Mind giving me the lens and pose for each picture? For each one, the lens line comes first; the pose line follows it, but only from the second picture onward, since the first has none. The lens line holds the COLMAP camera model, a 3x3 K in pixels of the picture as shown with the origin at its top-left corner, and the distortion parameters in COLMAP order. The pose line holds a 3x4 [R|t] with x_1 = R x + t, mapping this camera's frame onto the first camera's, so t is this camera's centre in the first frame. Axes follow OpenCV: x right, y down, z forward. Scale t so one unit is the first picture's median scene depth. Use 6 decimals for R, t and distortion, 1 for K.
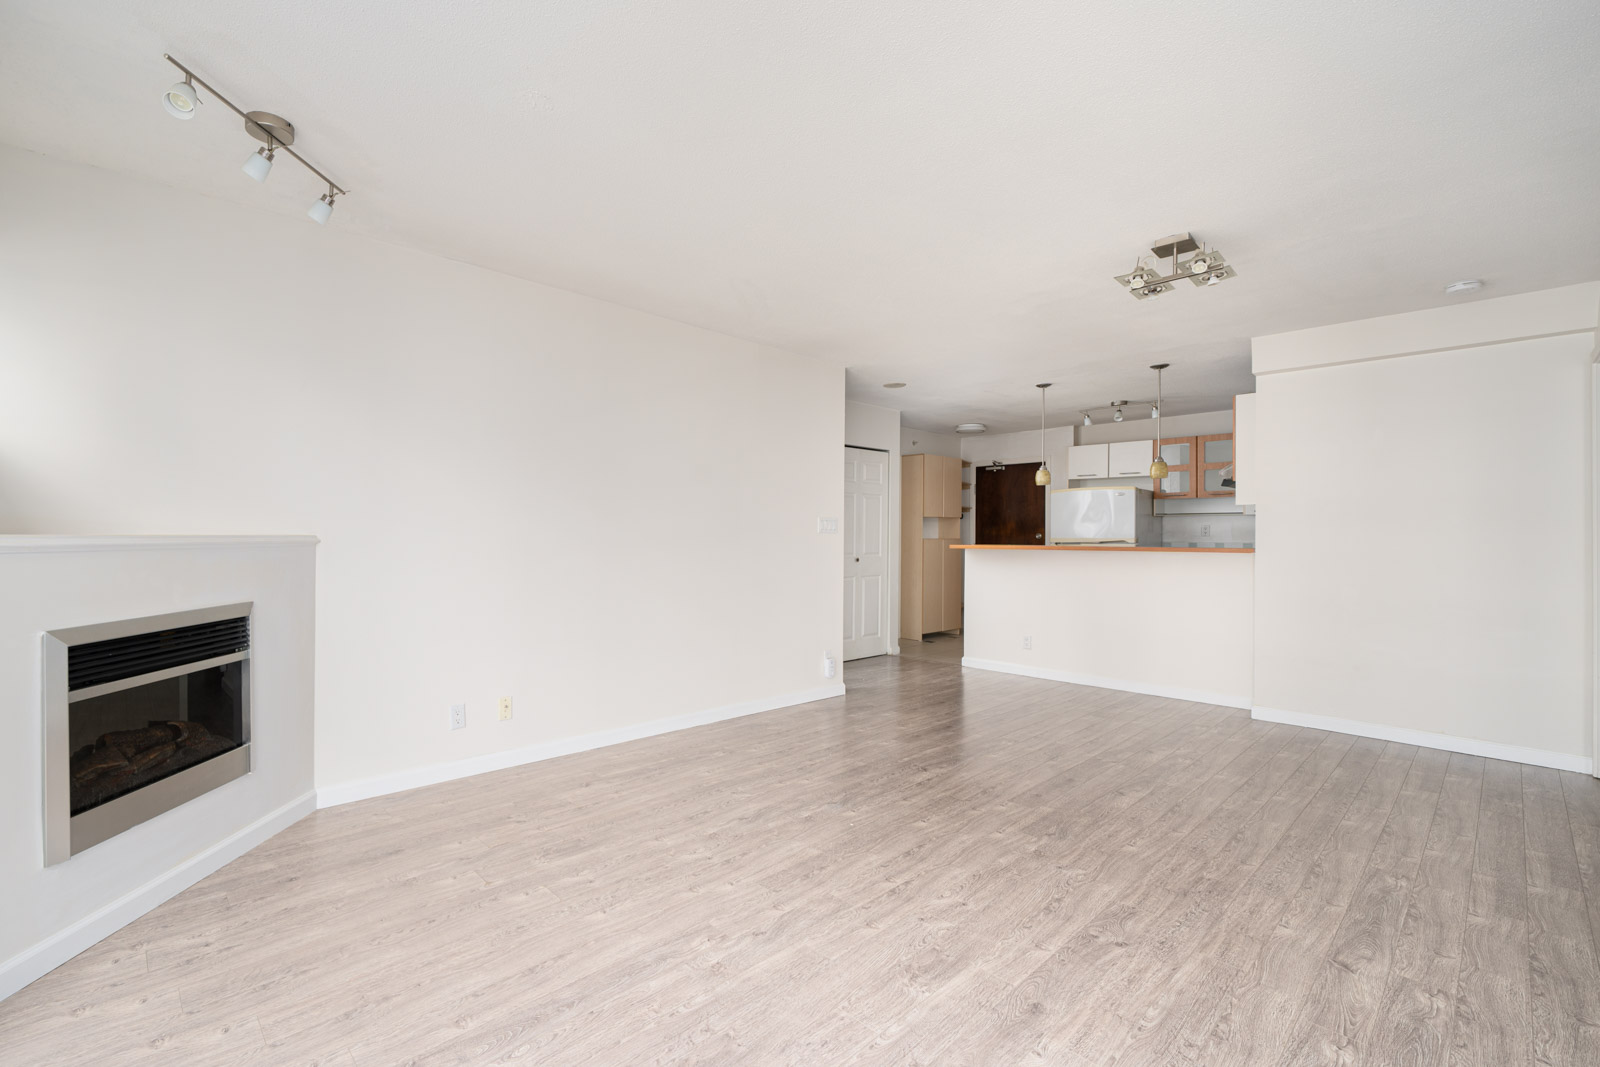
lens RADIAL K [[640.2, 0, 765.6], [0, 640.2, 527.2], [0, 0, 1]] dist [0.007458, -0.001269]
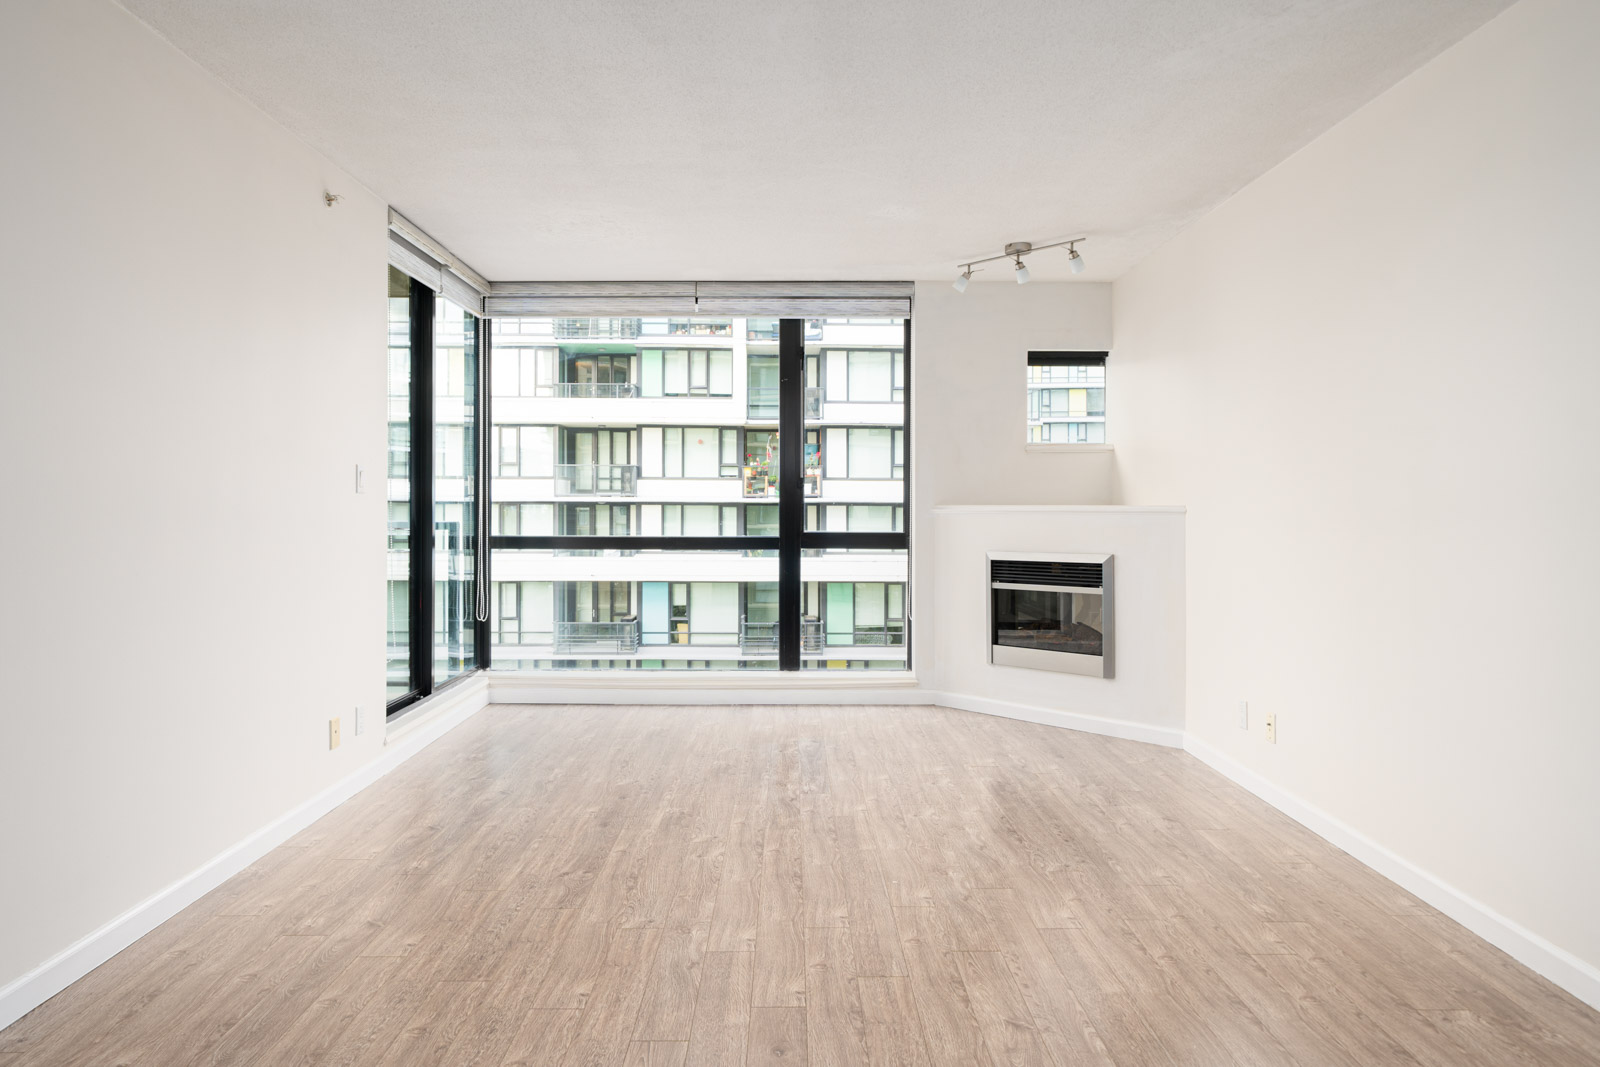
lens RADIAL K [[893.4, 0, 783.8], [0, 893.4, 519.1], [0, 0, 1]] dist [-0.000334, 0.000630]
pose [[-0.655792, -0.002166, -0.754938, 1.275265], [0.000871, 0.999993, -0.003625, 0.048818], [0.754941, -0.003034, -0.655786, 1.997579]]
